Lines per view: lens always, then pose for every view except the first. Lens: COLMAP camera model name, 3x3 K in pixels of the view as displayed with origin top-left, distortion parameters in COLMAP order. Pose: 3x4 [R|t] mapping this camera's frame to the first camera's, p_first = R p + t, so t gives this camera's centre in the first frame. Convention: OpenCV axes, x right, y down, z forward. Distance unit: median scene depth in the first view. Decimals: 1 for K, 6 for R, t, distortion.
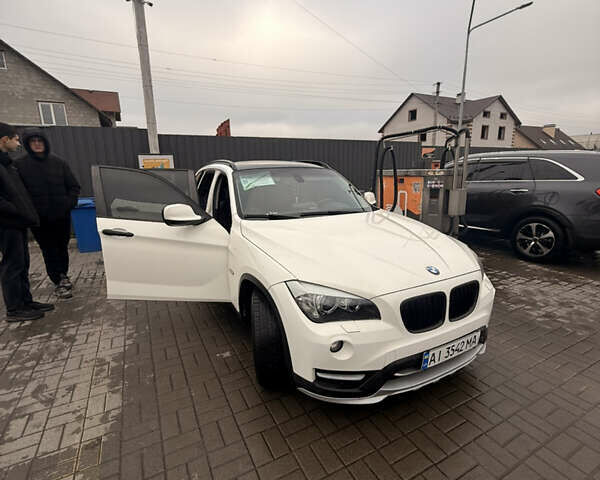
lens RADIAL K [[317.7, 0, 303.0], [0, 317.7, 241.6], [0, 0, 1]] dist [0.002094, -0.001363]
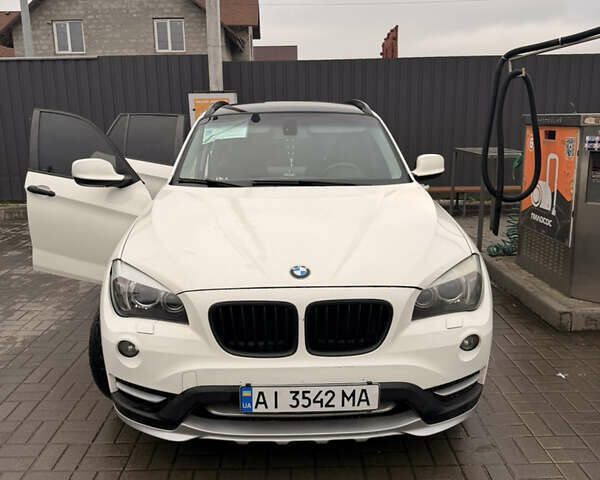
lens RADIAL K [[561.9, 0, 300.0], [0, 561.9, 240.0], [0, 0, 1]] dist [0.192995, -0.440627]
pose [[0.886441, 0.098966, -0.452137, 0.579824], [-0.100254, 0.994736, 0.021178, 0.000996], [0.451853, 0.026555, 0.891697, -0.019636]]
